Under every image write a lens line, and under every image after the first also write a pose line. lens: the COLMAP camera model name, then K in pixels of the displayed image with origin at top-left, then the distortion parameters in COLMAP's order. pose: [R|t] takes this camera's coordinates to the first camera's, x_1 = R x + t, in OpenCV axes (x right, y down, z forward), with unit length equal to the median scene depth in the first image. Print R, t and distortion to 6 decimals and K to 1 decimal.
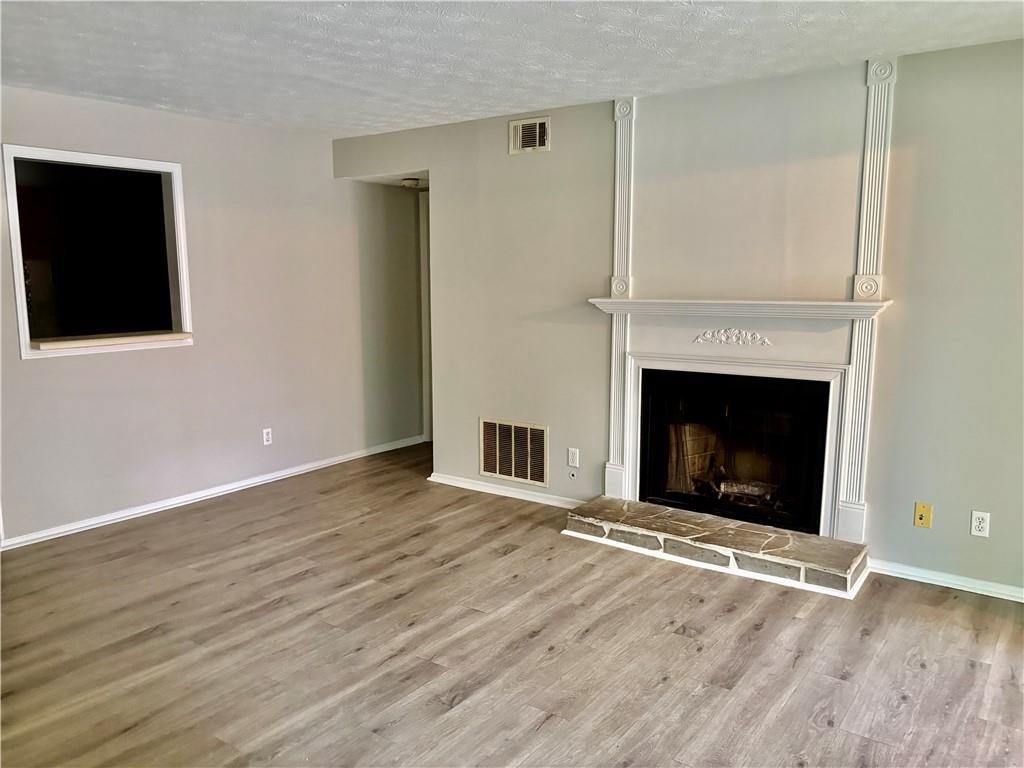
lens RADIAL K [[784.7, 0, 517.9], [0, 784.7, 386.3], [0, 0, 1]] dist [0.039167, -0.034685]
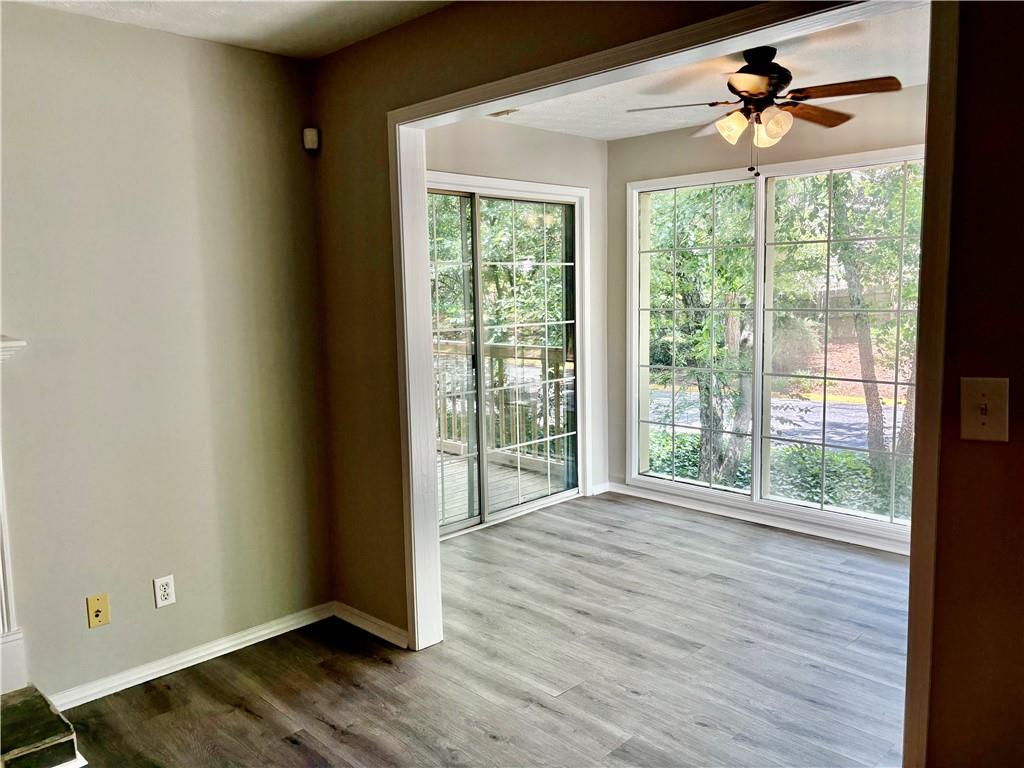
lens RADIAL K [[769.2, 0, 546.6], [0, 769.2, 378.7], [0, 0, 1]] dist [0.000351, -0.039733]
pose [[0.140533, -0.121519, 0.982590, -0.115428], [0.163585, 0.981649, 0.098006, -0.053356], [-0.976468, 0.146964, 0.157833, 0.378231]]
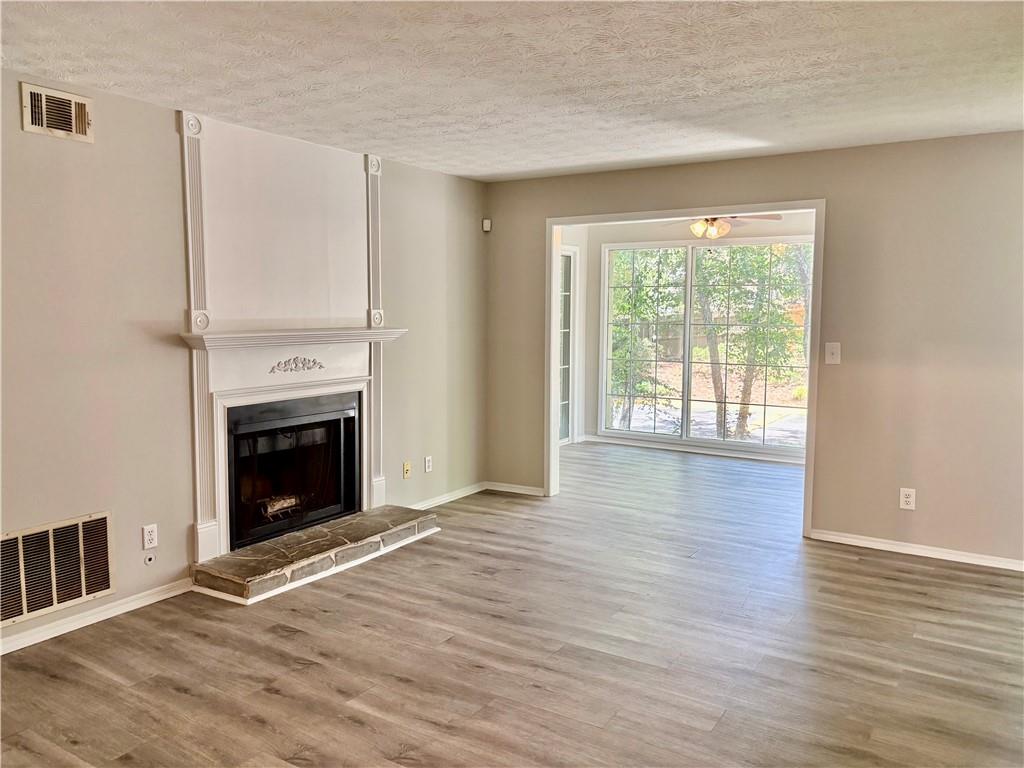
lens RADIAL K [[784.7, 0, 517.9], [0, 784.7, 386.3], [0, 0, 1]] dist [0.039167, -0.034685]
pose [[-0.058423, -0.101460, 0.993123, -0.844655], [0.139971, 0.984162, 0.108778, -0.109014], [-0.988431, 0.145363, -0.043297, 0.744827]]
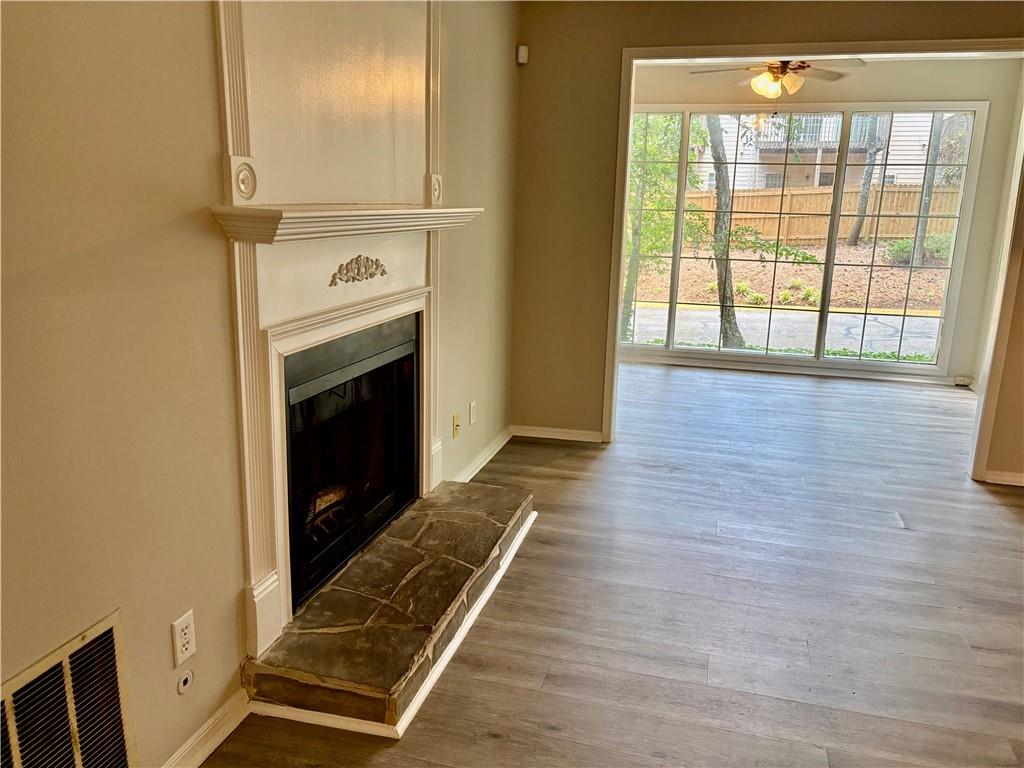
lens RADIAL K [[784.7, 0, 517.9], [0, 784.7, 386.3], [0, 0, 1]] dist [0.039167, -0.034685]
pose [[-0.351963, -0.225109, 0.908542, -0.355106], [0.111058, 0.953750, 0.279333, -0.133155], [-0.929402, 0.199216, -0.310684, 1.091905]]
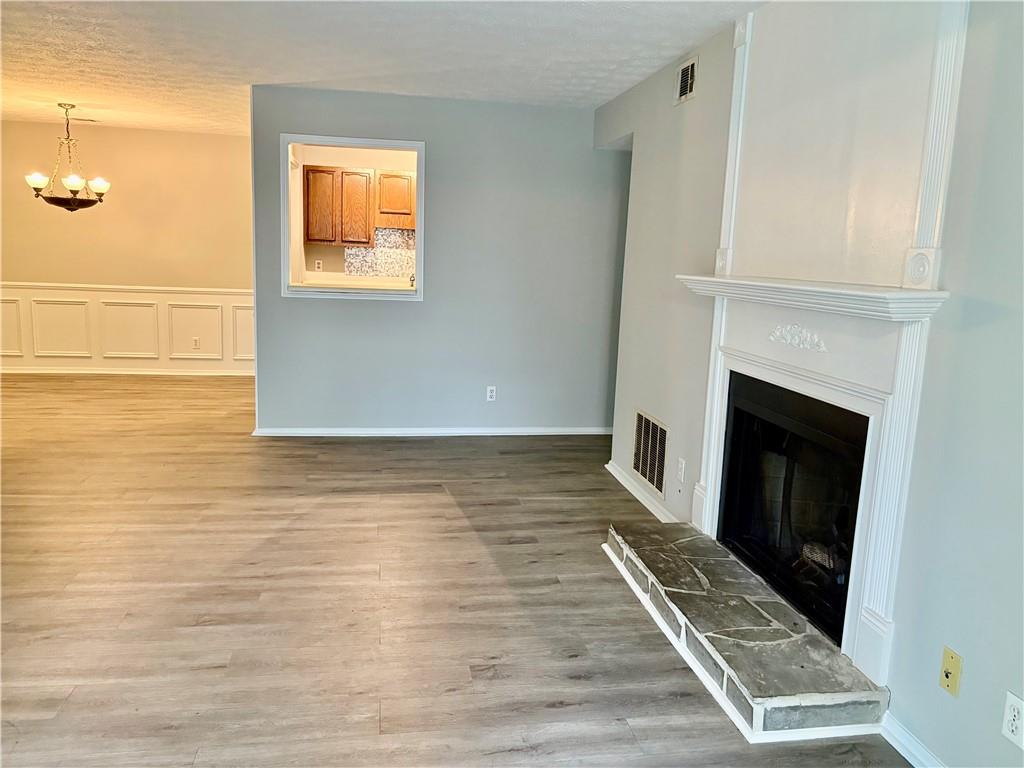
lens RADIAL K [[784.7, 0, 517.9], [0, 784.7, 386.3], [0, 0, 1]] dist [0.039167, -0.034685]
pose [[0.713838, 0.149704, -0.684122, 0.579850], [-0.143575, 0.987419, 0.066262, -0.029860], [0.685435, 0.050922, 0.726351, 0.321292]]
